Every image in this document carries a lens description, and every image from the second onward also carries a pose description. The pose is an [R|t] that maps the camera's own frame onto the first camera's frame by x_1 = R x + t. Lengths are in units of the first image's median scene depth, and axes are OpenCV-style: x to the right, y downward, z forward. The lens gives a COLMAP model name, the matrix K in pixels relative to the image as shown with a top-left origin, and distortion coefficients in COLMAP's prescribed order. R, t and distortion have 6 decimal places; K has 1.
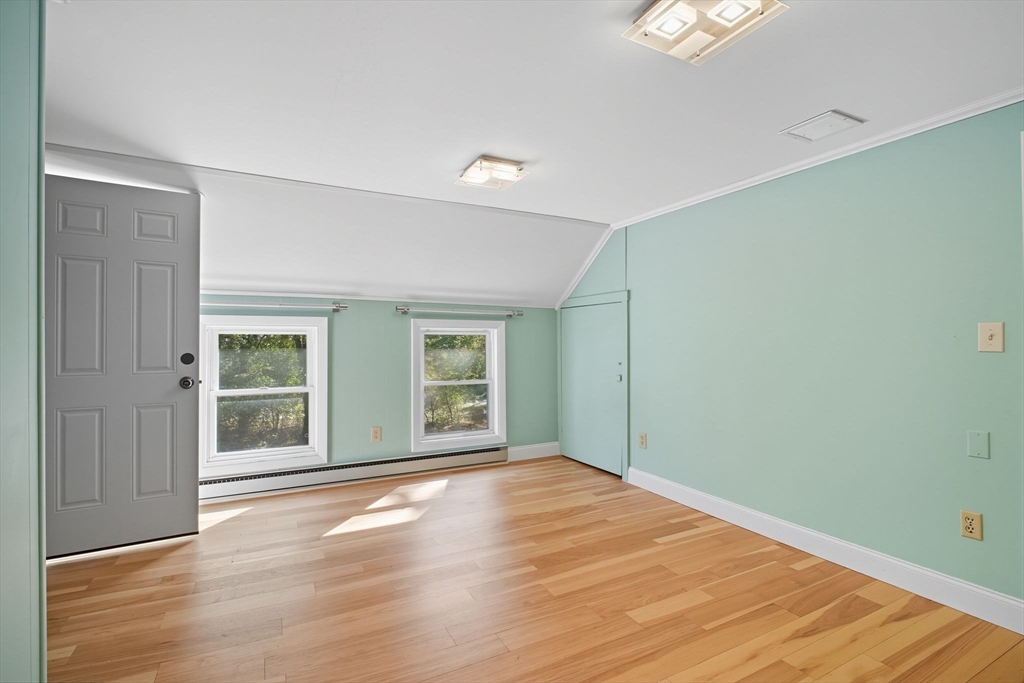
lens RADIAL K [[478.9, 0, 503.3], [0, 478.9, 339.9], [0, 0, 1]] dist [-0.000149, -0.005040]
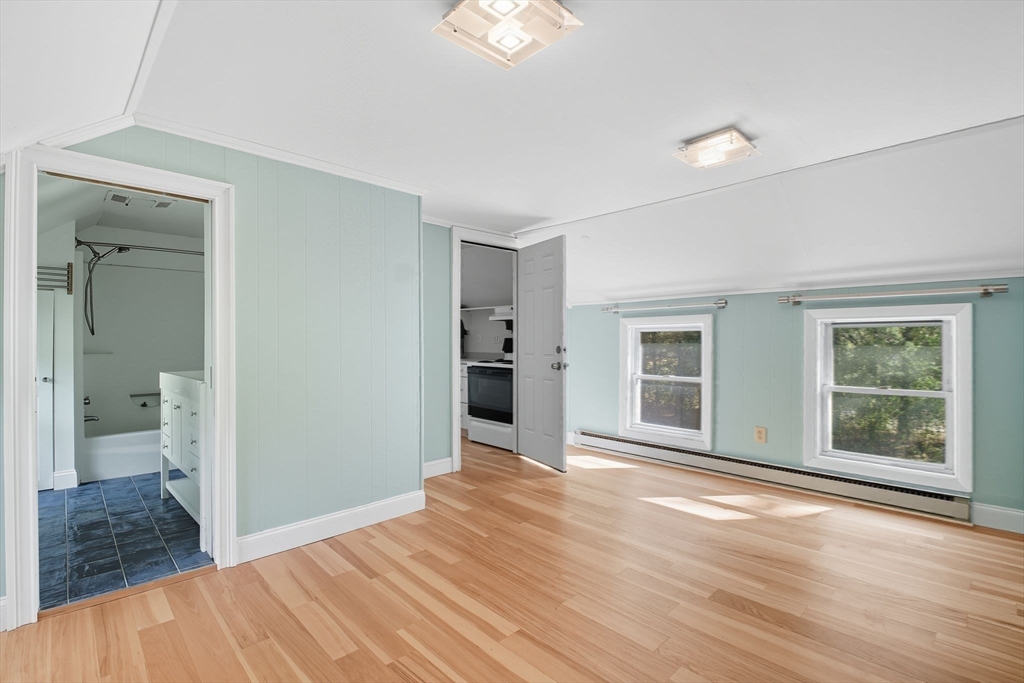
lens RADIAL K [[478.9, 0, 503.3], [0, 478.9, 339.9], [0, 0, 1]] dist [-0.000149, -0.005040]
pose [[0.268850, 0.000871, -0.963182, 0.495861], [0.010362, 0.999939, 0.003796, 0.001002], [0.963126, -0.011001, 0.268825, 0.251954]]
